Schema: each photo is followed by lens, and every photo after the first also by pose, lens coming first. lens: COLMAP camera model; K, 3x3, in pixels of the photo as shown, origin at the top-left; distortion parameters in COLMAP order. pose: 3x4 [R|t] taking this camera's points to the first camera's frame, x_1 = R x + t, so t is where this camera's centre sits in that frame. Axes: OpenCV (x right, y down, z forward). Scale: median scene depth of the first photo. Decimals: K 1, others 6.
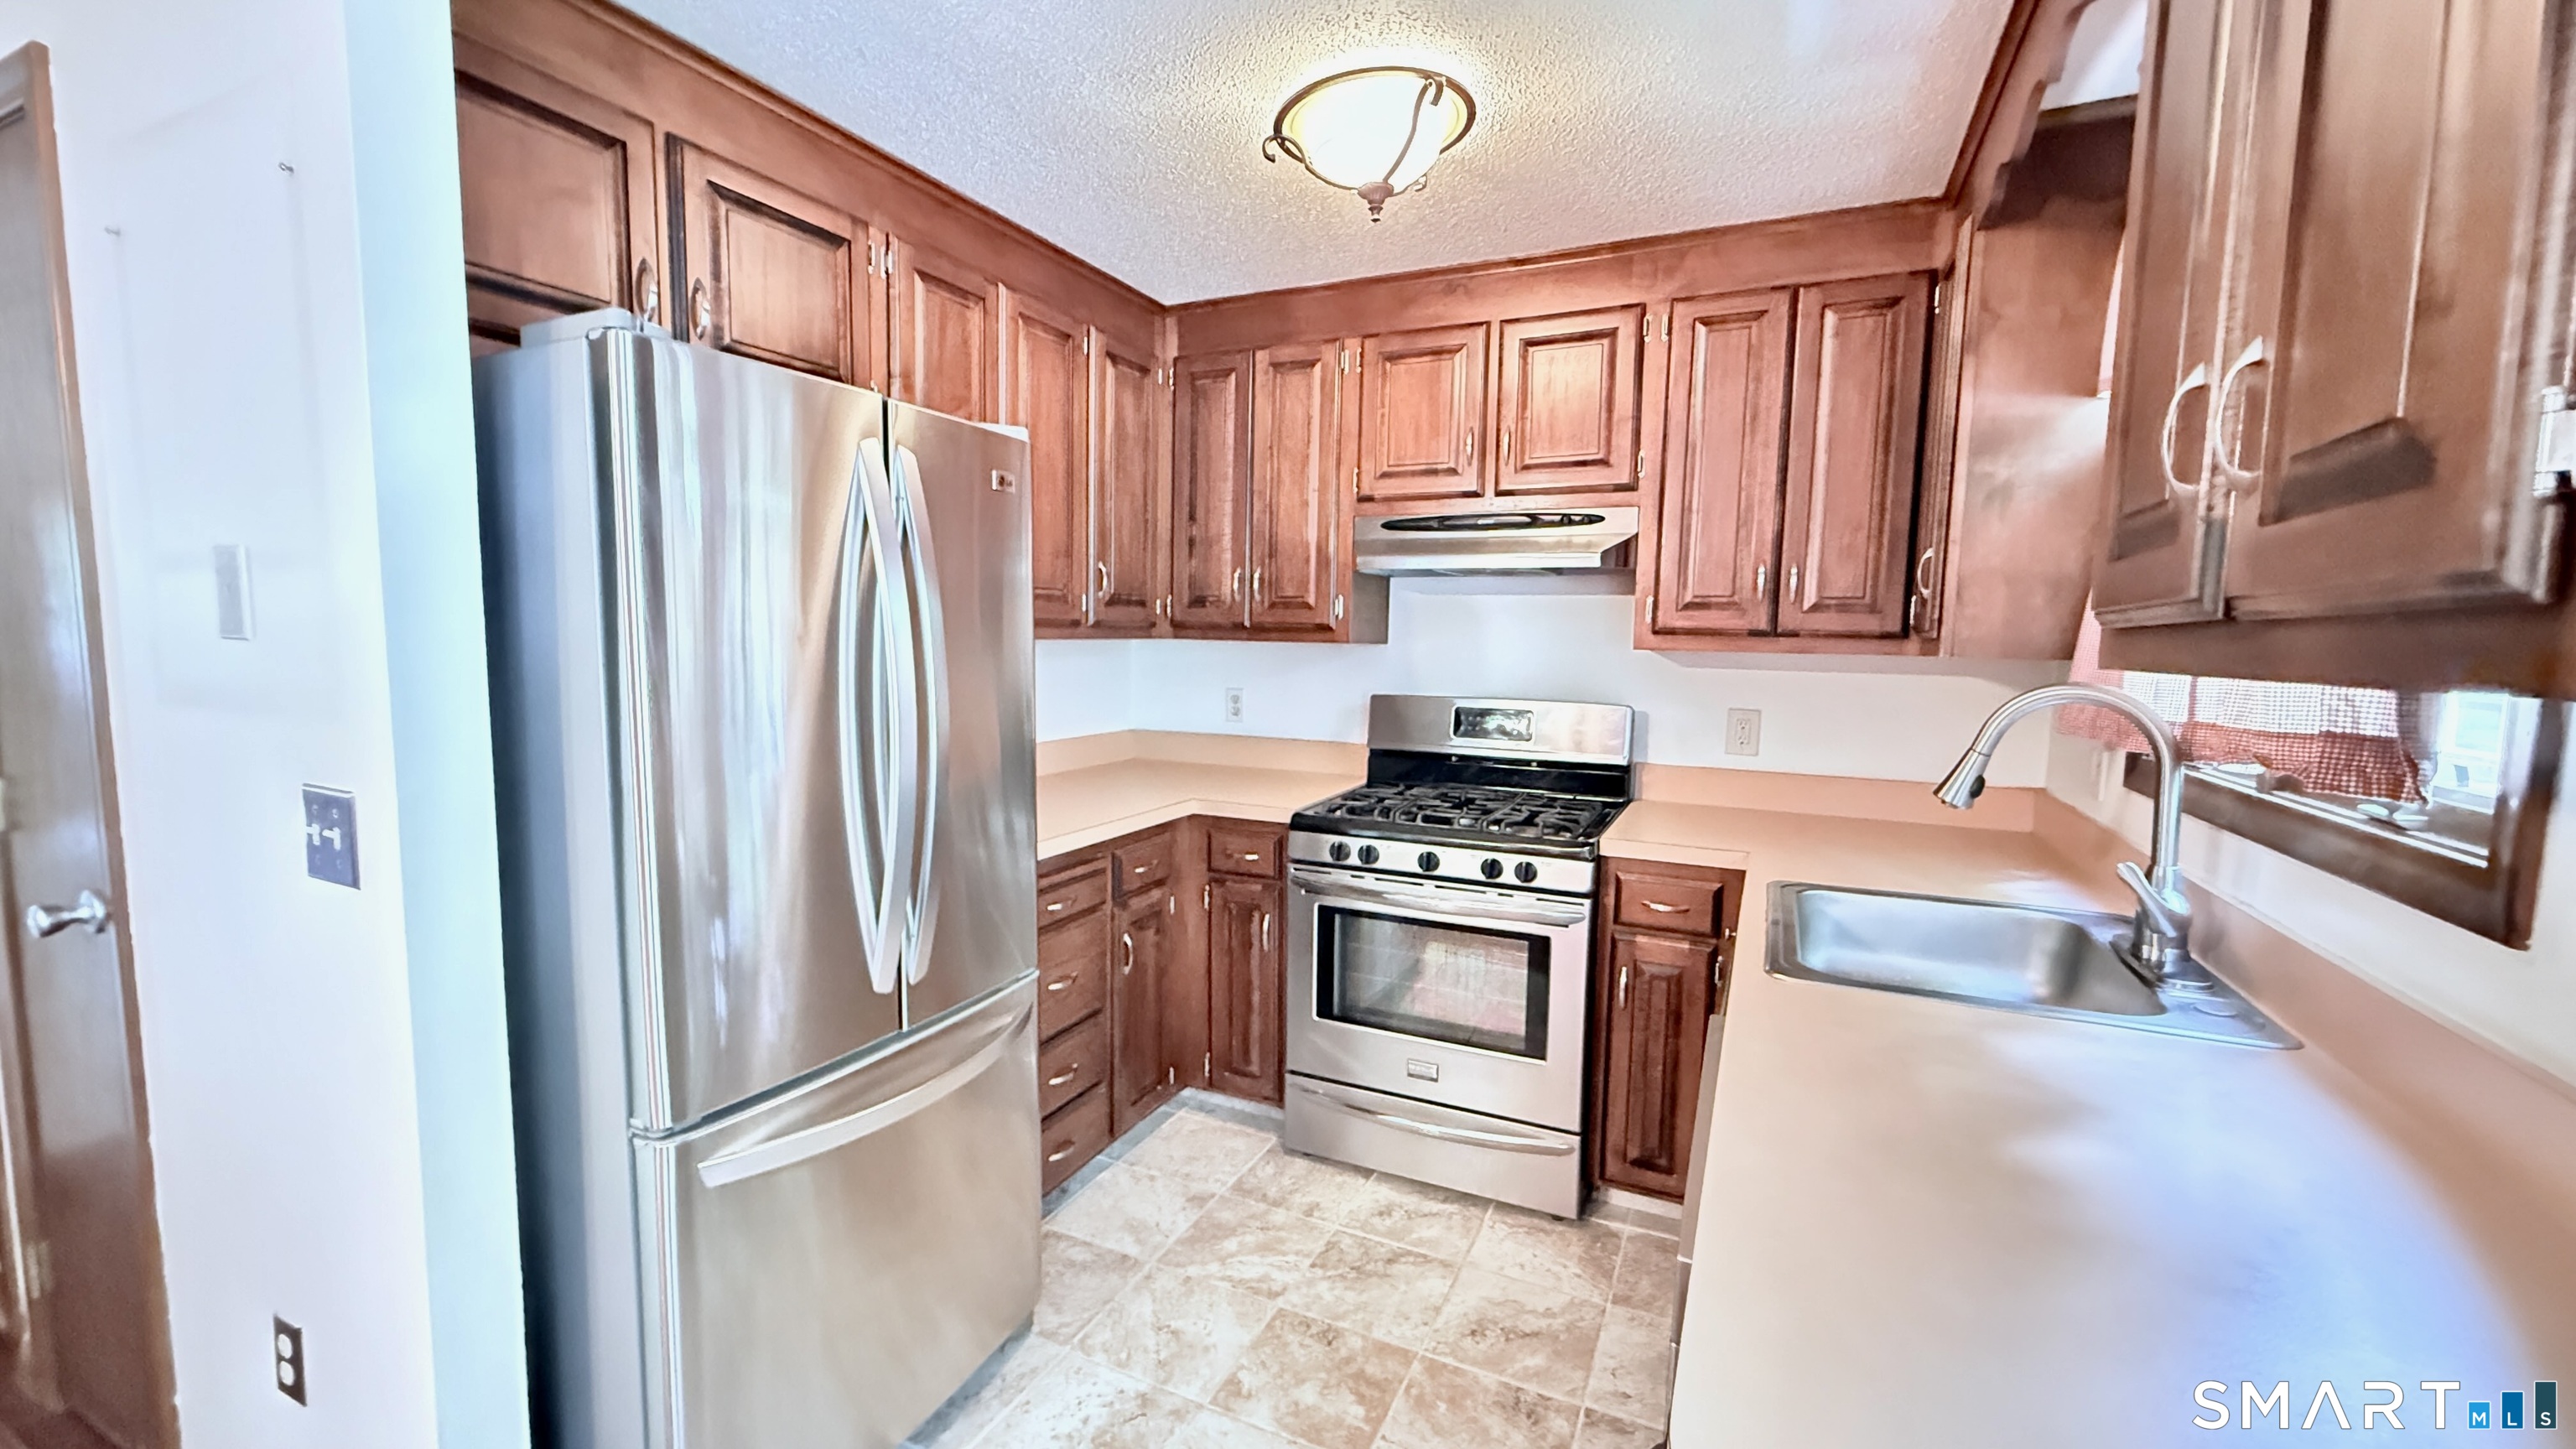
lens RADIAL K [[1028.9, 0, 1287.9], [0, 1028.9, 727.5], [0, 0, 1]] dist [0.003148, -0.000712]
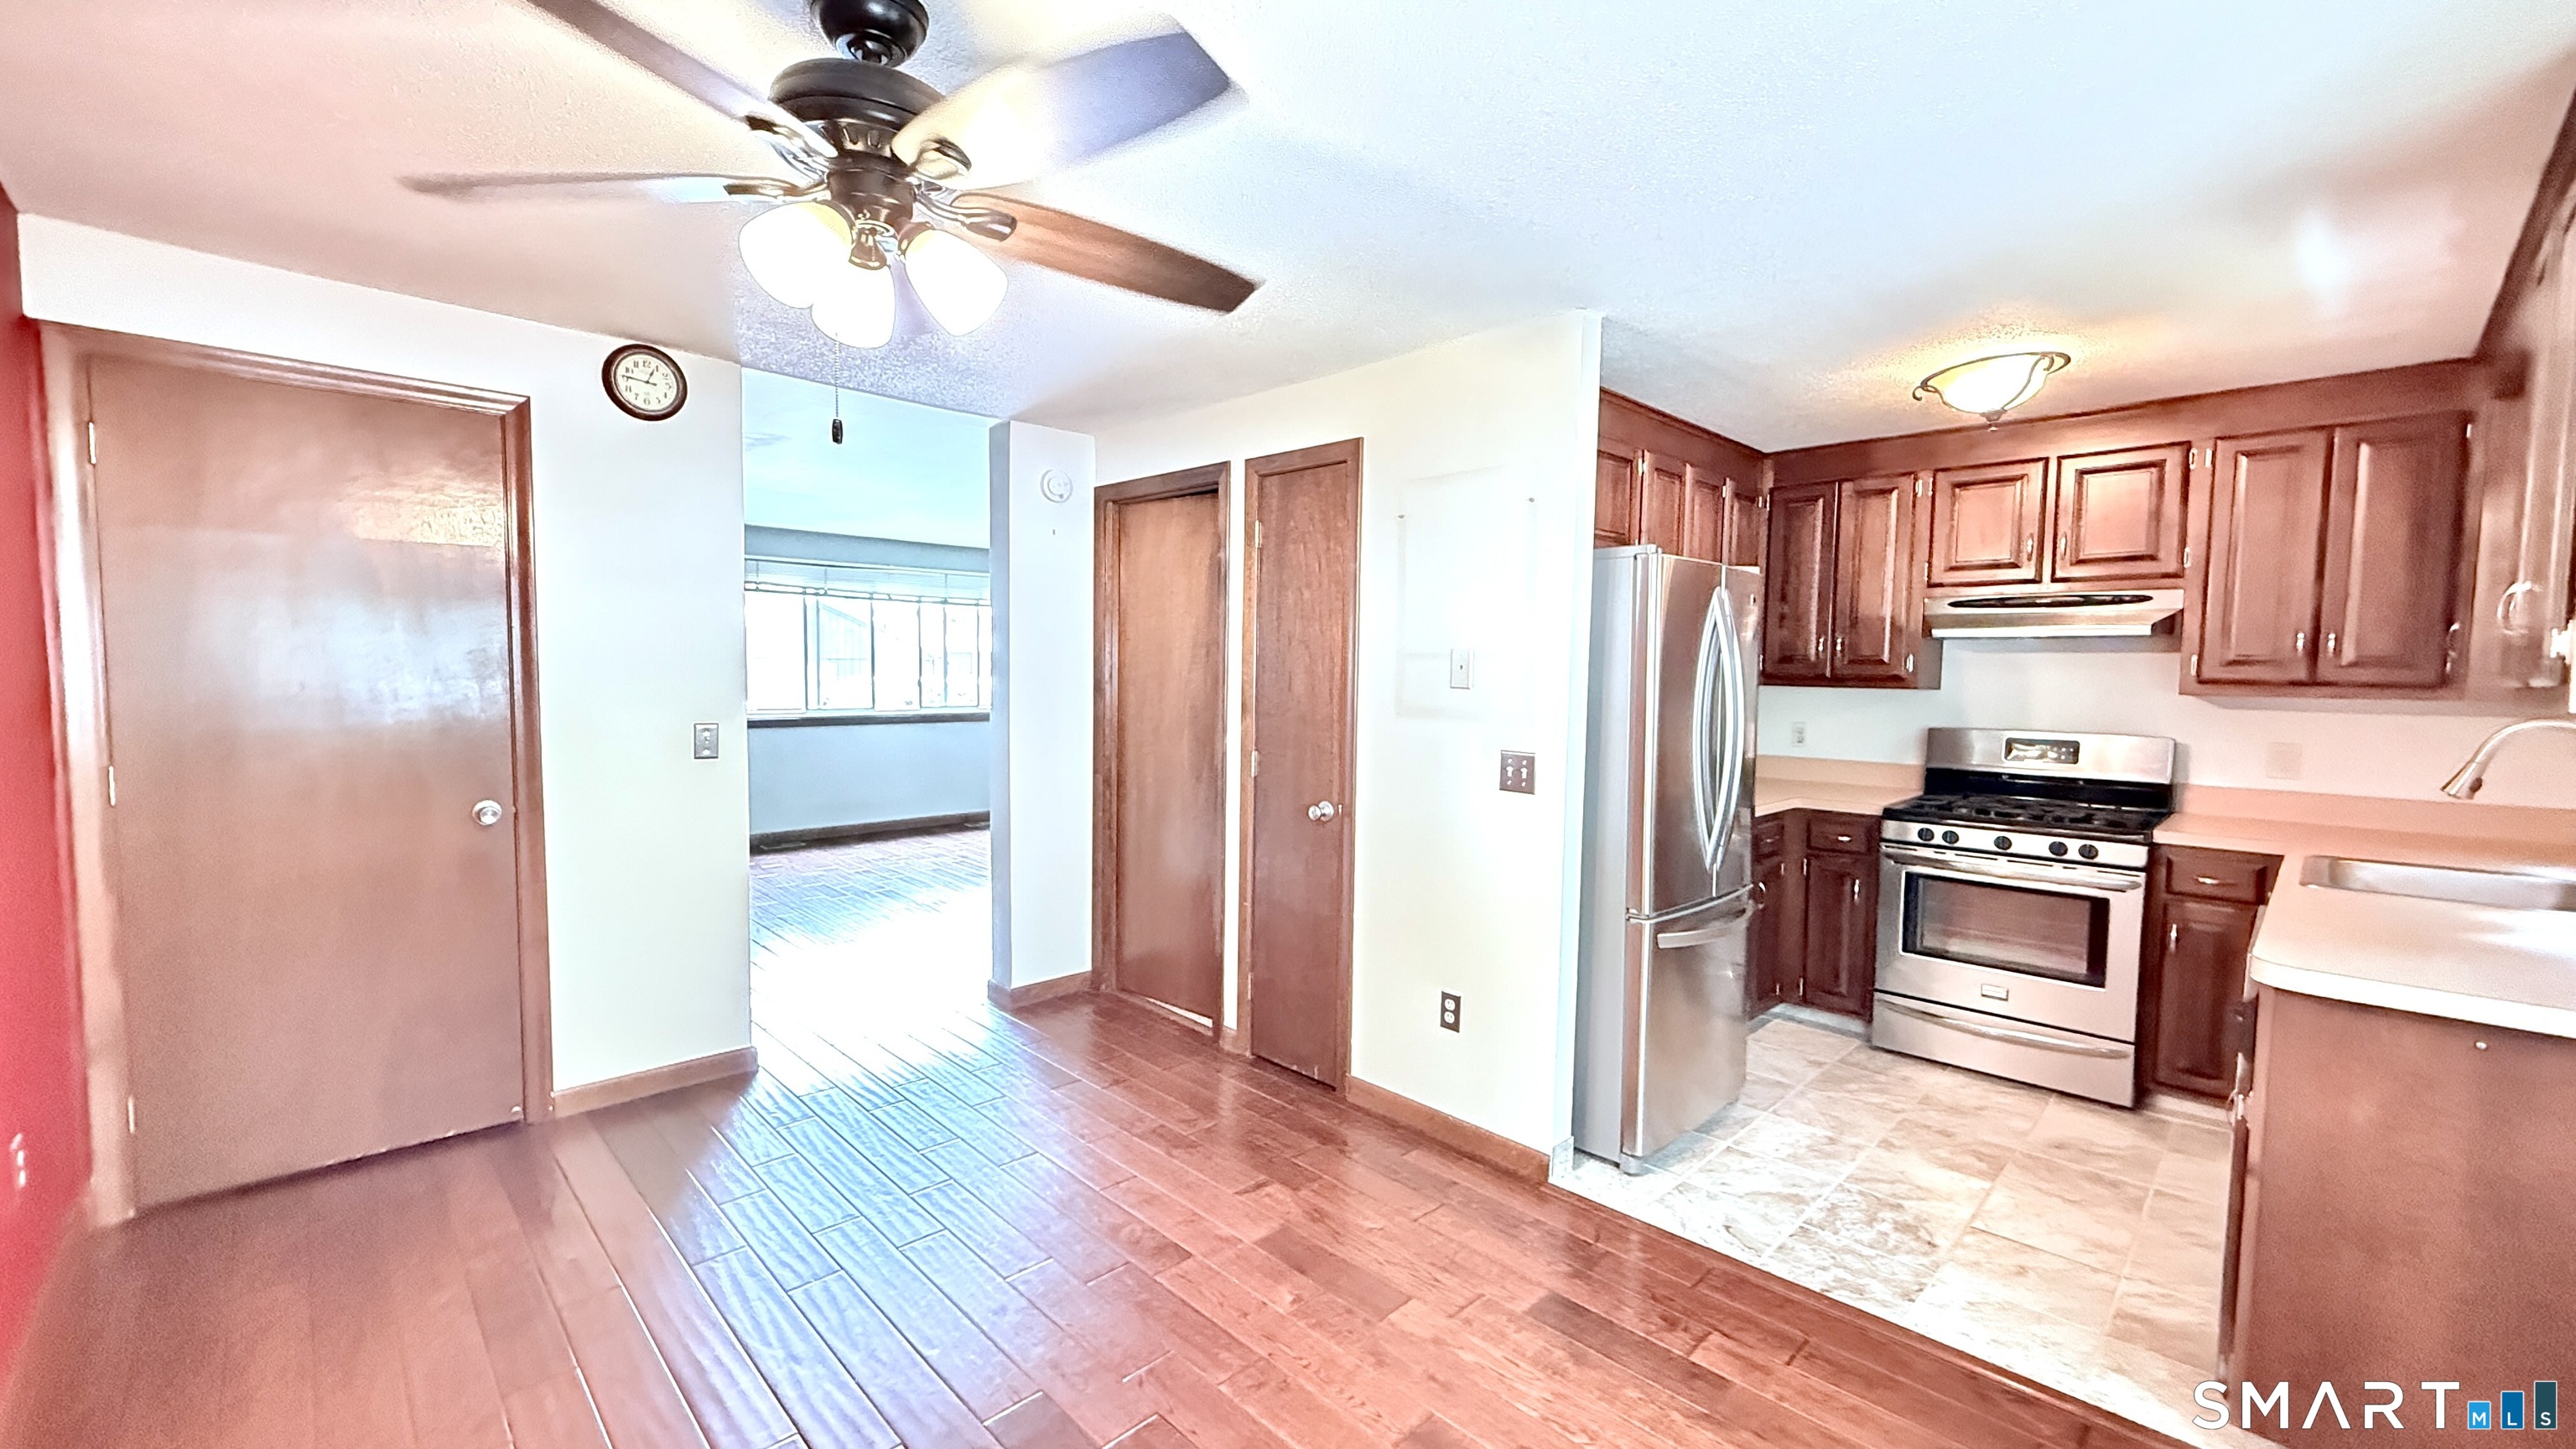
lens RADIAL K [[1028.9, 0, 1284.8], [0, 1028.9, 727.8], [0, 0, 1]] dist [0.003148, -0.000712]
pose [[0.937429, 0.014831, -0.347860, -0.293647], [-0.028701, 0.998984, -0.034752, 0.048010], [0.346992, 0.042561, 0.936902, -0.671825]]
